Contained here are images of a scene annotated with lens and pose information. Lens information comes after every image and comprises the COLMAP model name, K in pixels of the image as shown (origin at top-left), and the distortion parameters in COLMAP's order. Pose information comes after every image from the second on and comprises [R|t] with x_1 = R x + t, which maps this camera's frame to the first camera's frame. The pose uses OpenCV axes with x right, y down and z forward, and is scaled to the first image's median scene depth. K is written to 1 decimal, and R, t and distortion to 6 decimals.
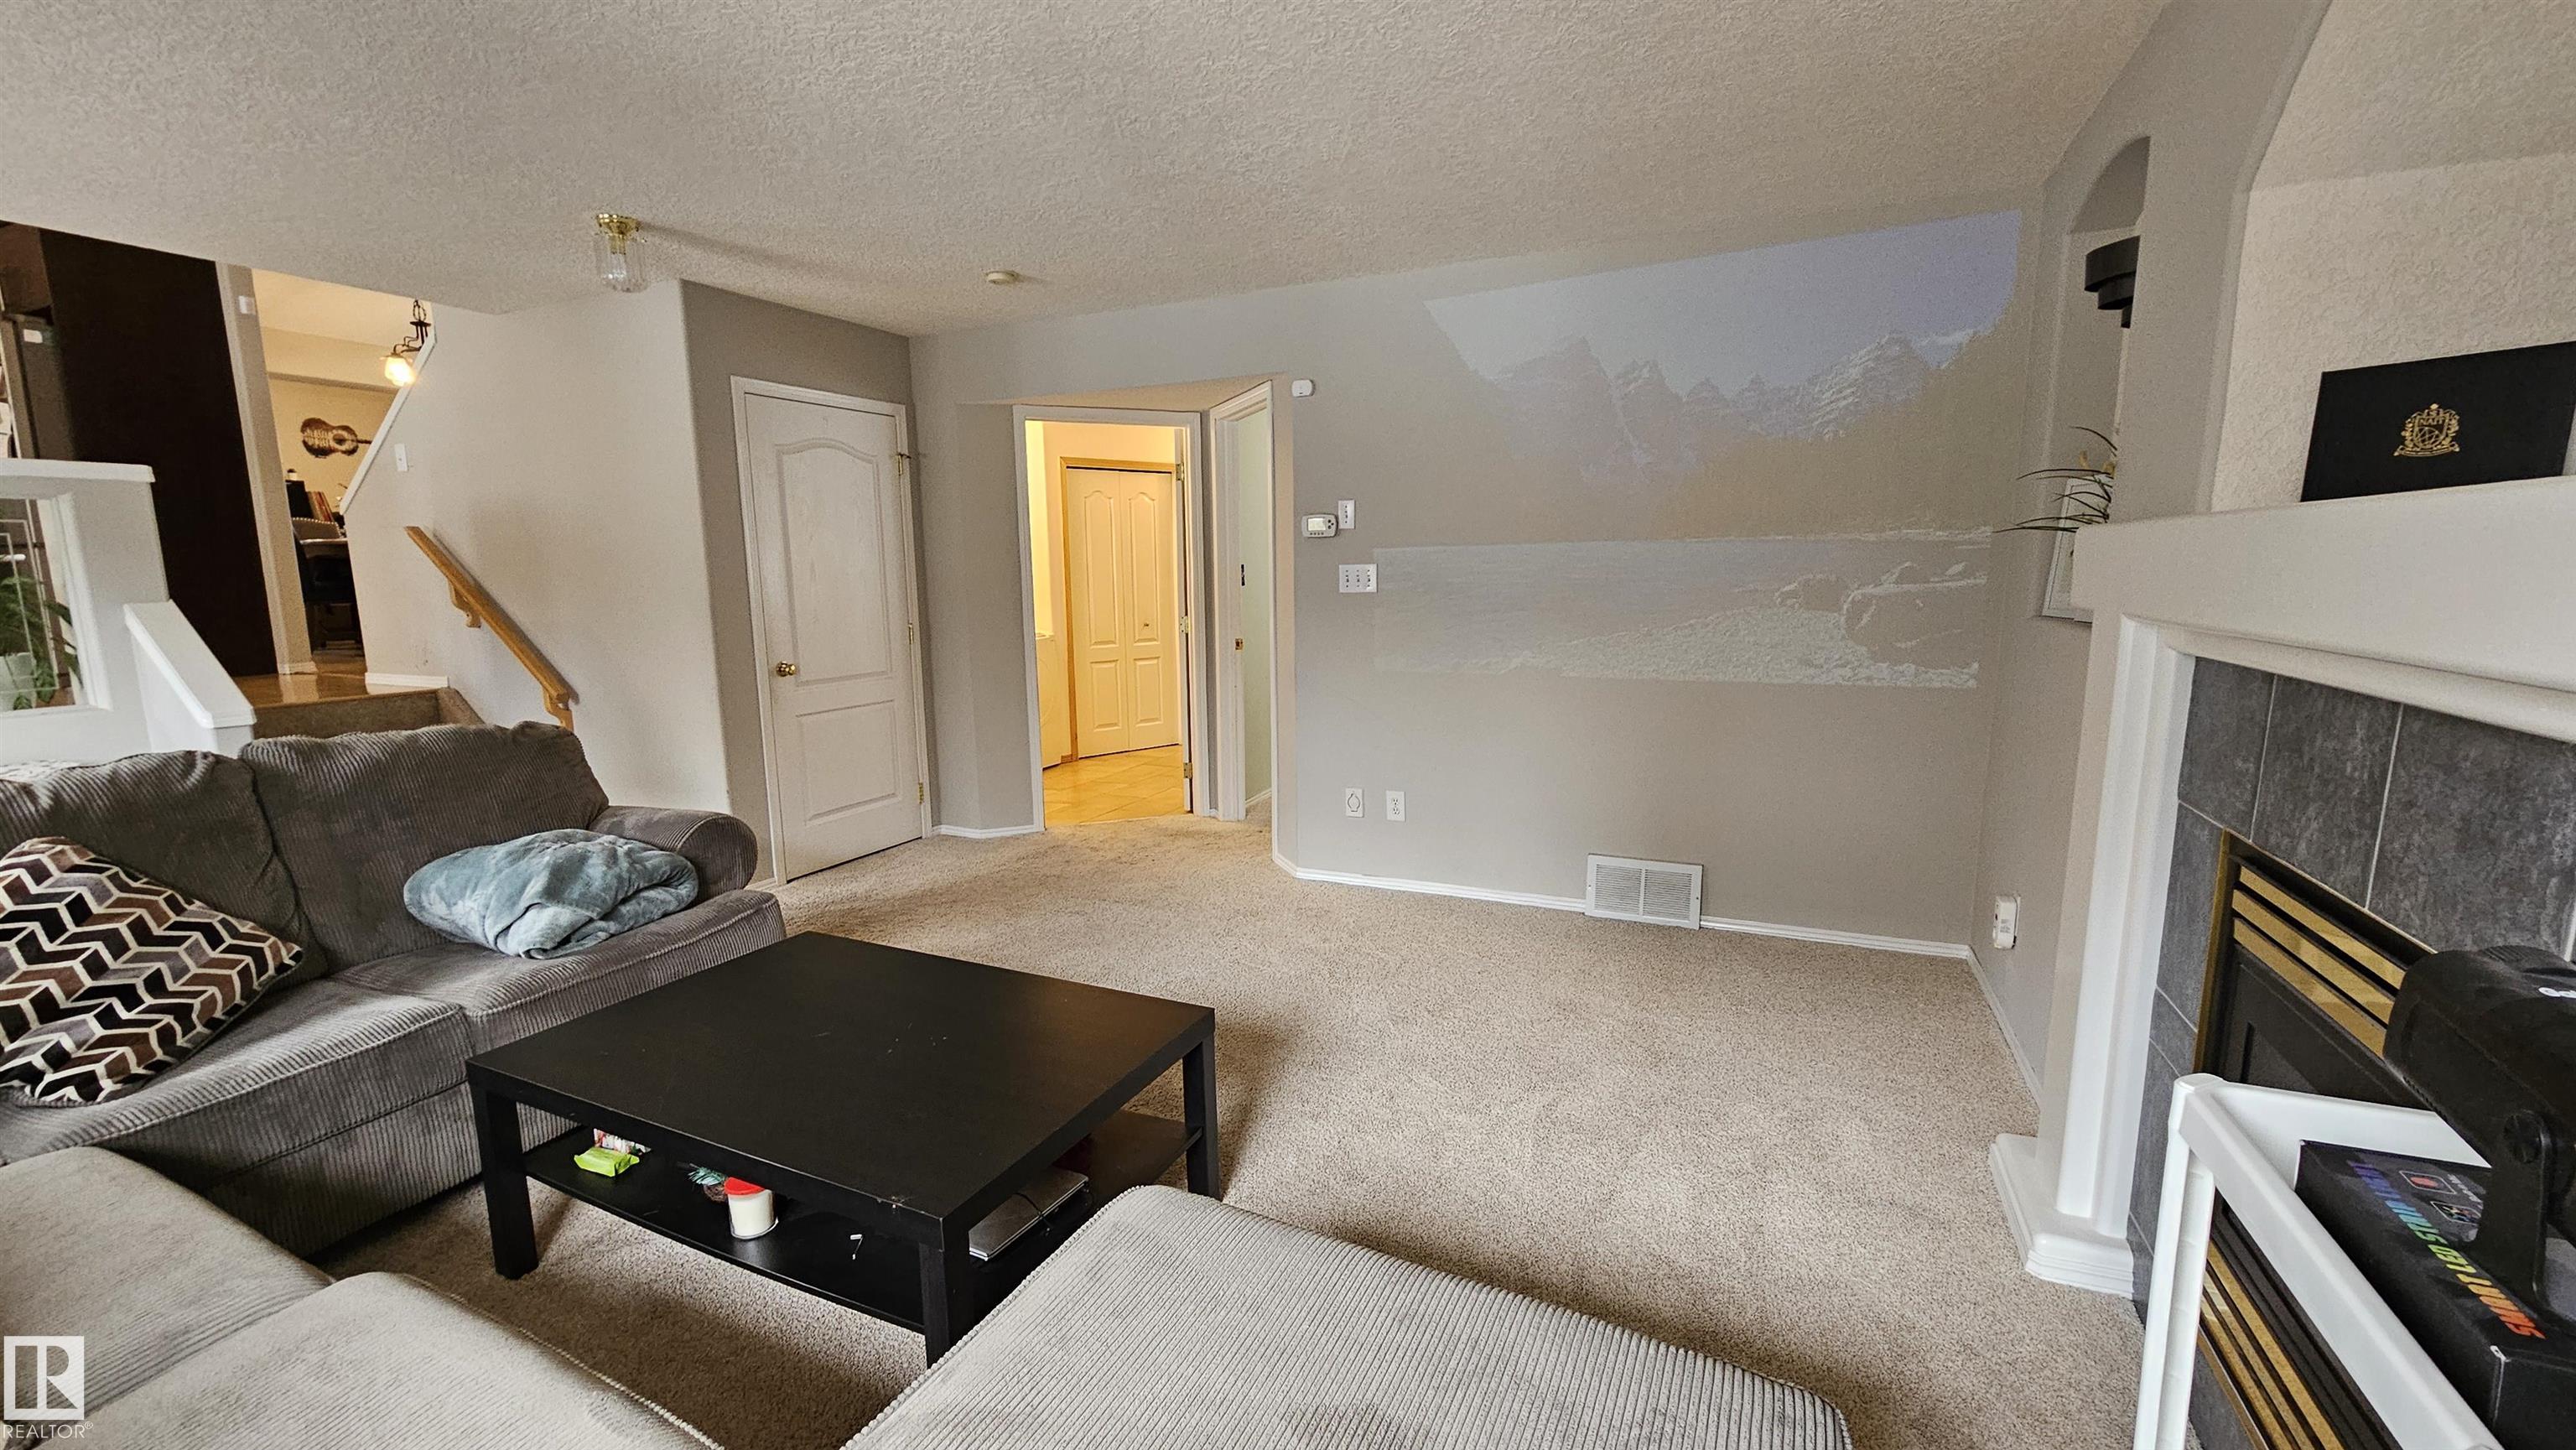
lens RADIAL K [[1054.6, 0, 1273.2], [0, 1054.6, 732.2], [0, 0, 1]] dist [-0.004914, 0.002858]
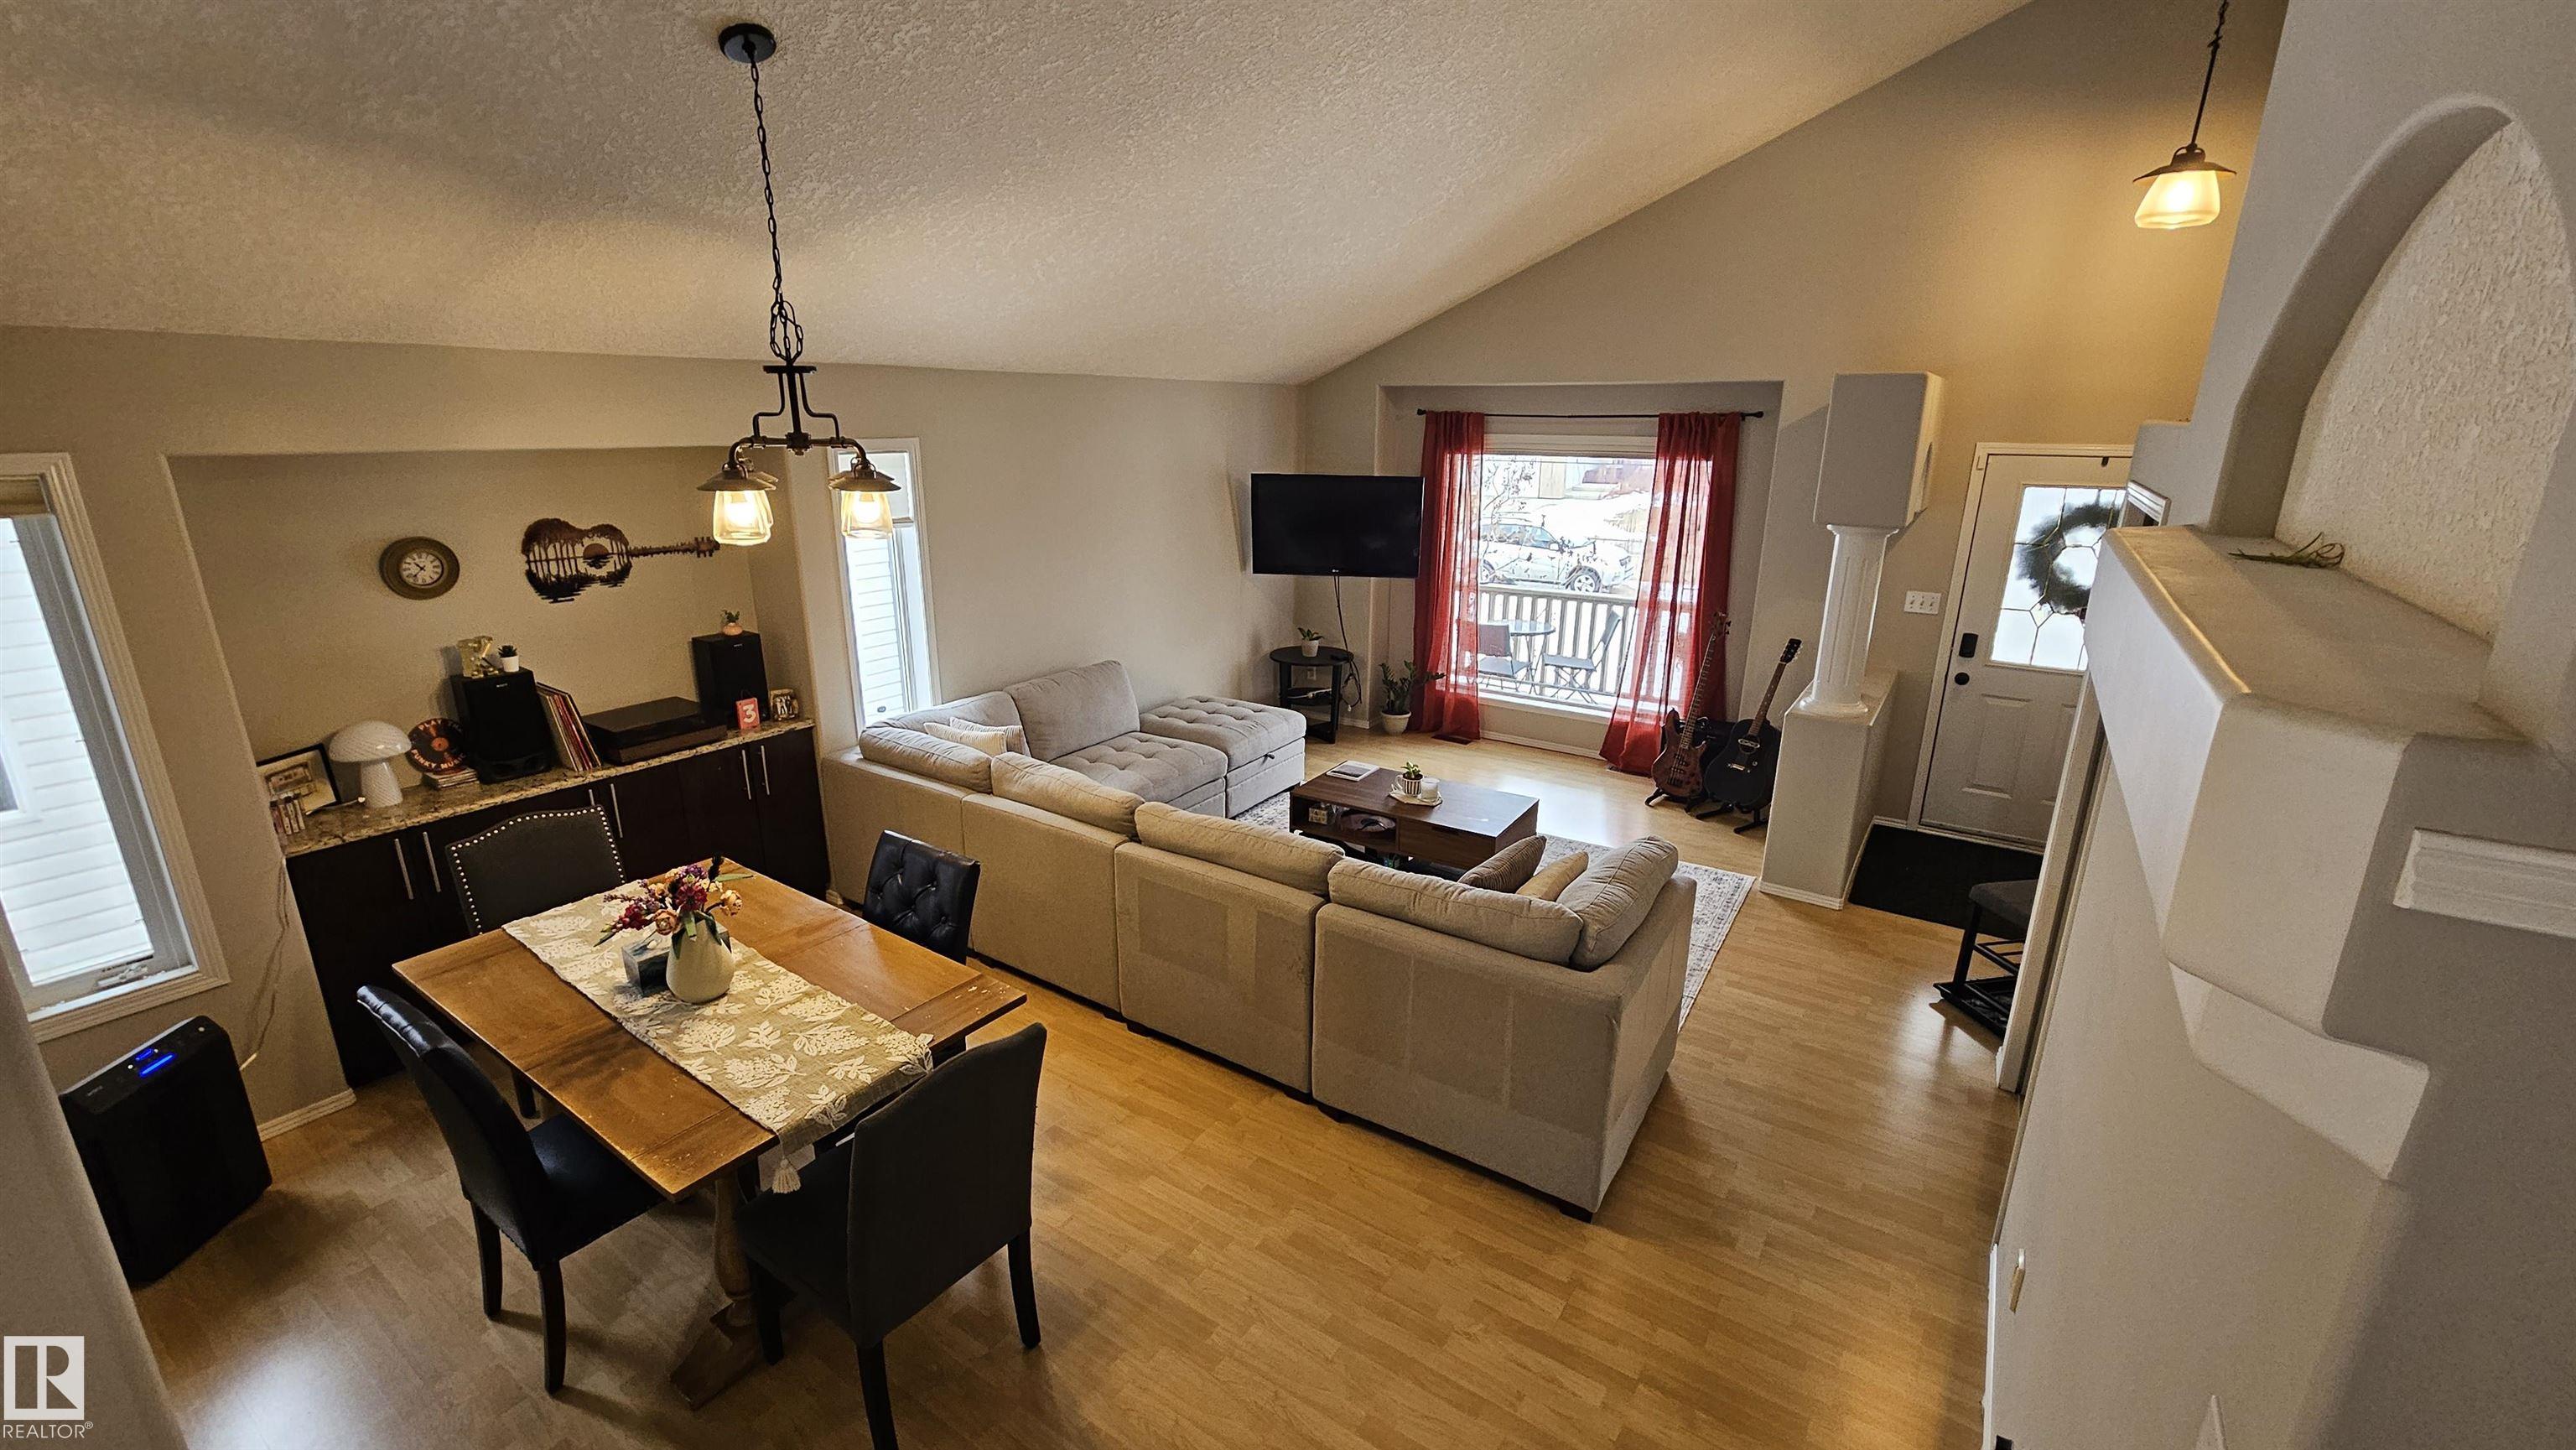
lens RADIAL K [[1054.6, 0, 1273.3], [0, 1054.6, 726.8], [0, 0, 1]] dist [-0.004914, 0.002858]
pose [[0.986418, 0.063163, -0.151625, -0.519712], [-0.042927, 0.990158, 0.133205, -0.284099], [0.158547, -0.124887, 0.979421, 0.585644]]
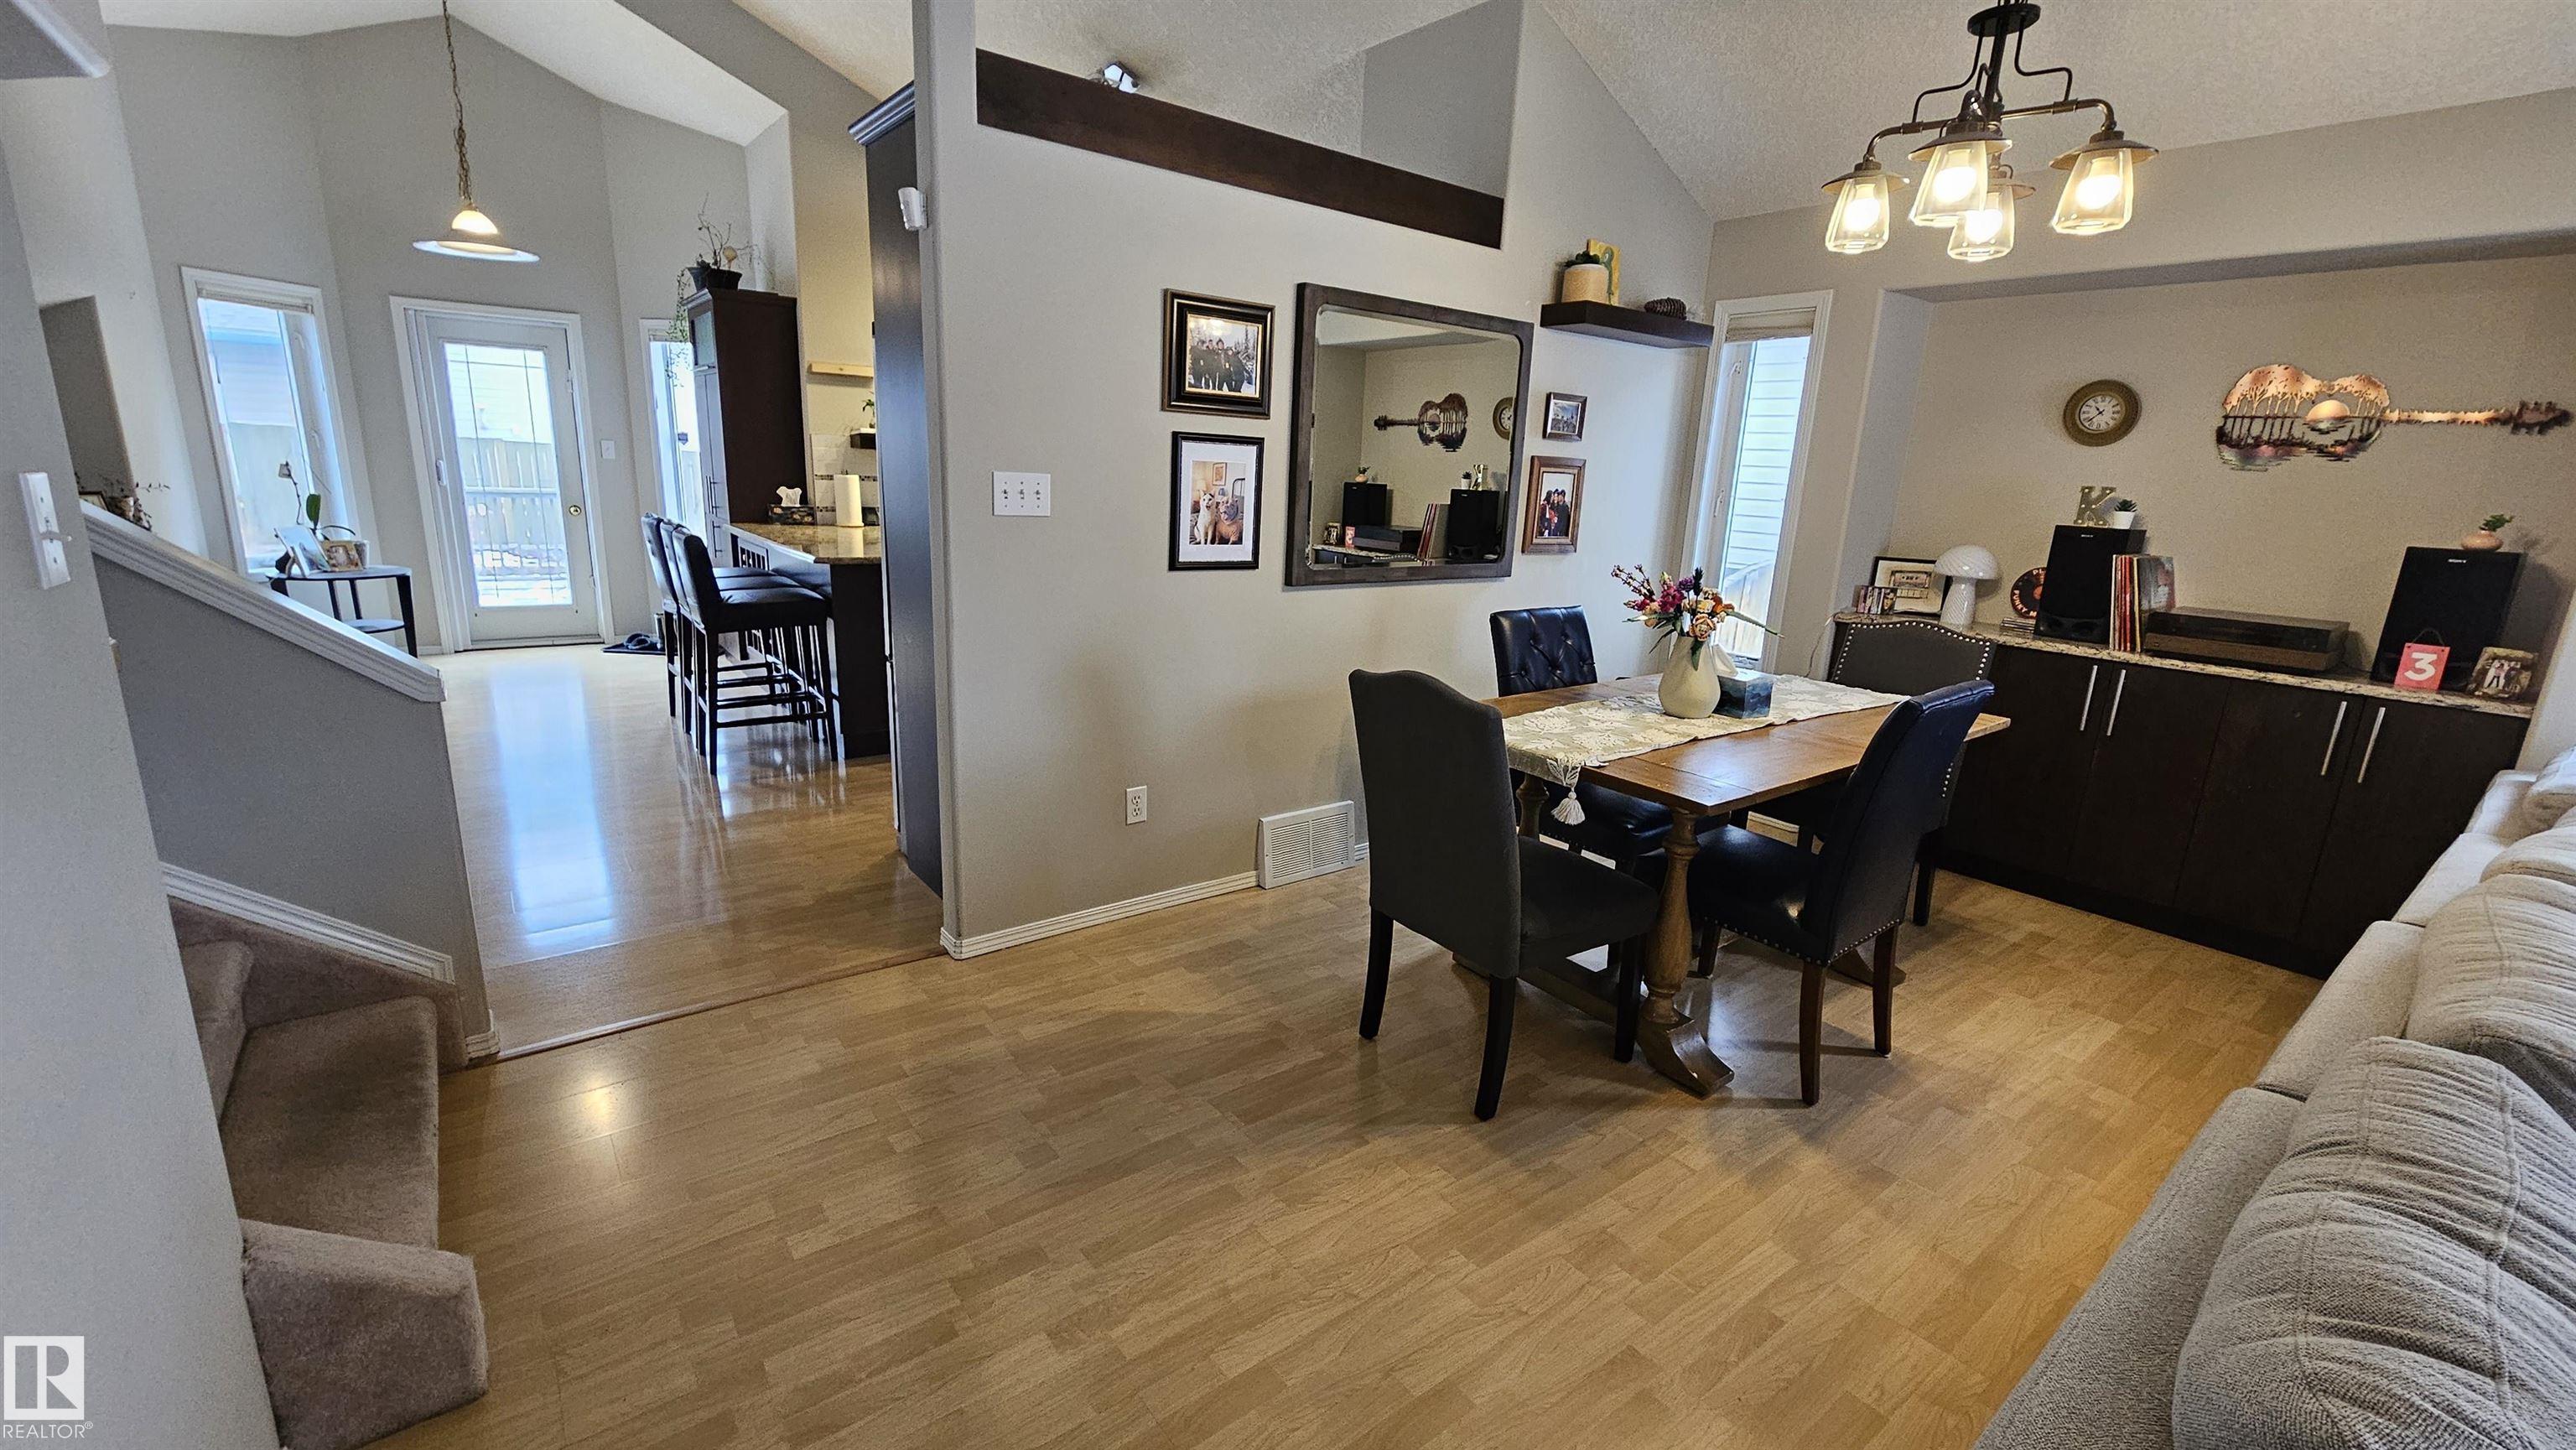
lens RADIAL K [[1054.6, 0, 1283.7], [0, 1054.6, 724.1], [0, 0, 1]] dist [-0.004914, 0.002858]
pose [[-0.460259, 0.205670, -0.863633, -0.388838], [-0.176607, 0.932141, 0.316105, -0.234877], [0.870041, 0.298013, -0.392704, 0.877884]]
